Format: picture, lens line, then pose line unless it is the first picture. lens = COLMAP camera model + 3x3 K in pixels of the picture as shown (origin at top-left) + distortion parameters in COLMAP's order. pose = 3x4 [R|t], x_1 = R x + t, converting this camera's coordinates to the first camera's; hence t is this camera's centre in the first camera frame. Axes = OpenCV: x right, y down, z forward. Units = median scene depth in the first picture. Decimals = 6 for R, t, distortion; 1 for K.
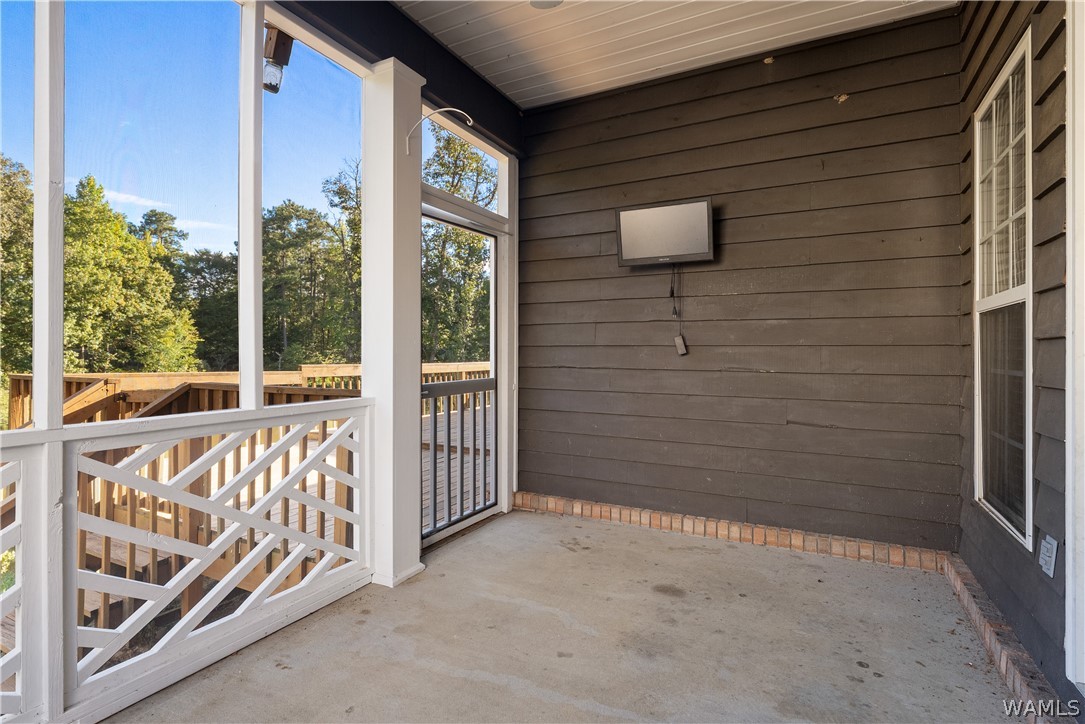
lens RADIAL K [[536.5, 0, 545.0], [0, 536.5, 355.5], [0, 0, 1]] dist [0.004535, -0.004764]
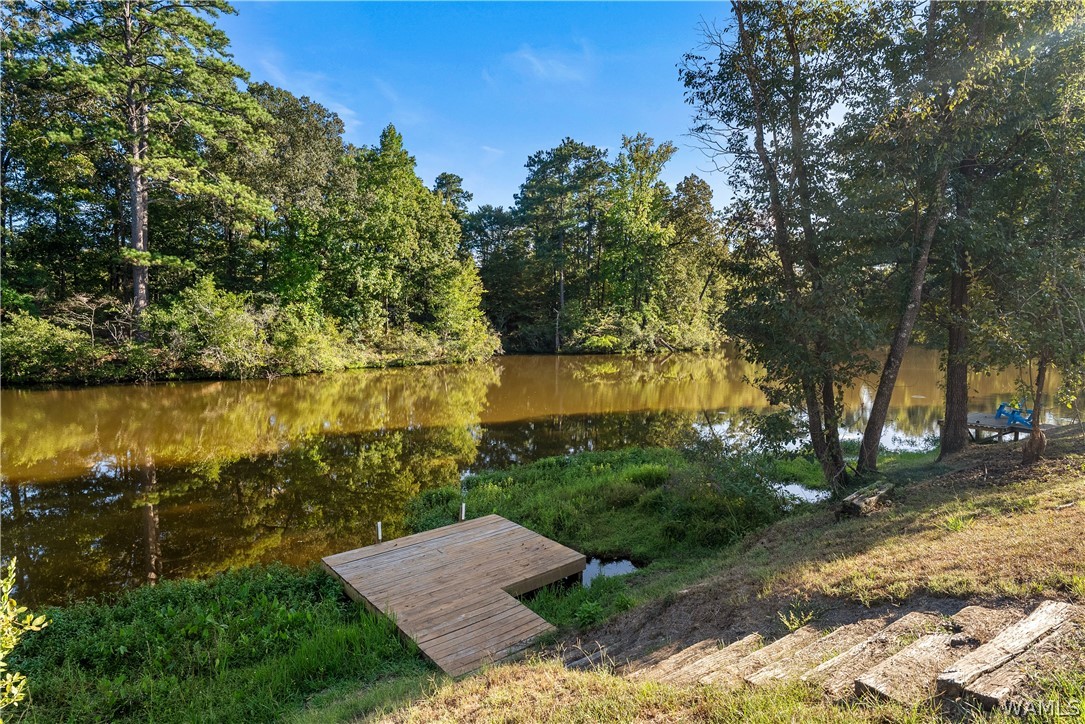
lens RADIAL K [[578.7, 0, 538.8], [0, 578.7, 361.2], [0, 0, 1]] dist [0.002324, -0.002367]
pose [[0.891564, 0.033604, -0.451647, -0.096167], [-0.006907, 0.998136, 0.060629, 0.030166], [0.452843, -0.050935, 0.890134, 0.135727]]
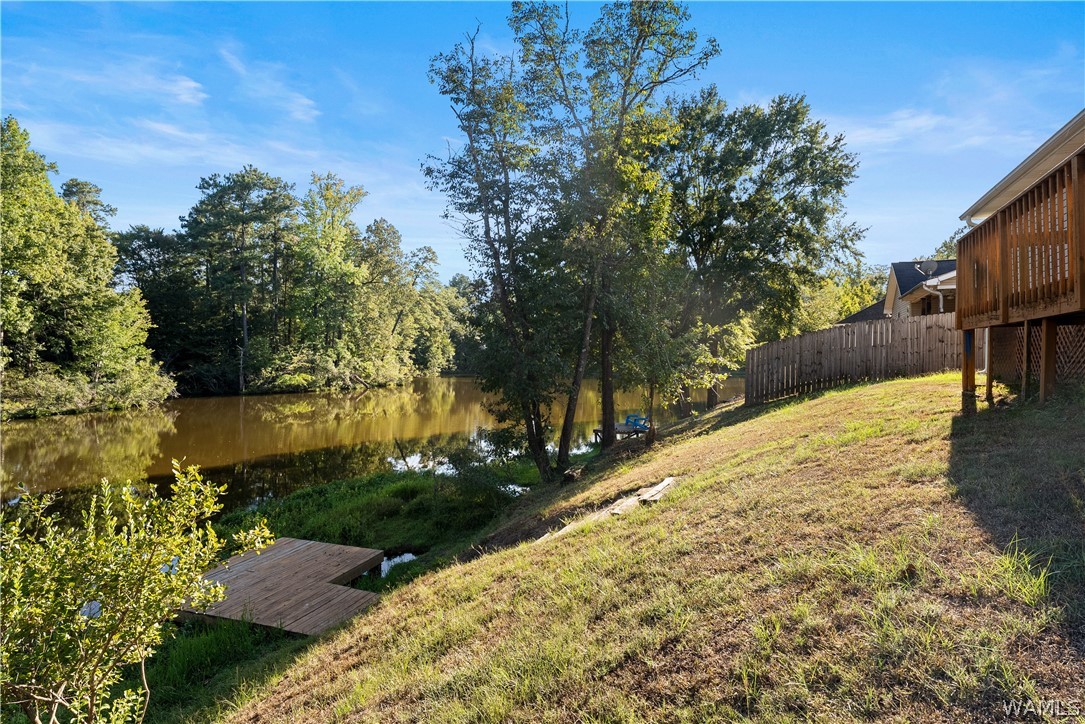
lens RADIAL K [[578.7, 0, 544.5], [0, 578.7, 359.4], [0, 0, 1]] dist [0.002324, -0.002367]
pose [[0.997131, -0.004972, 0.075527, -0.113861], [0.005347, 0.999974, -0.004757, 0.028744], [-0.075502, 0.005147, 0.997132, 0.078519]]
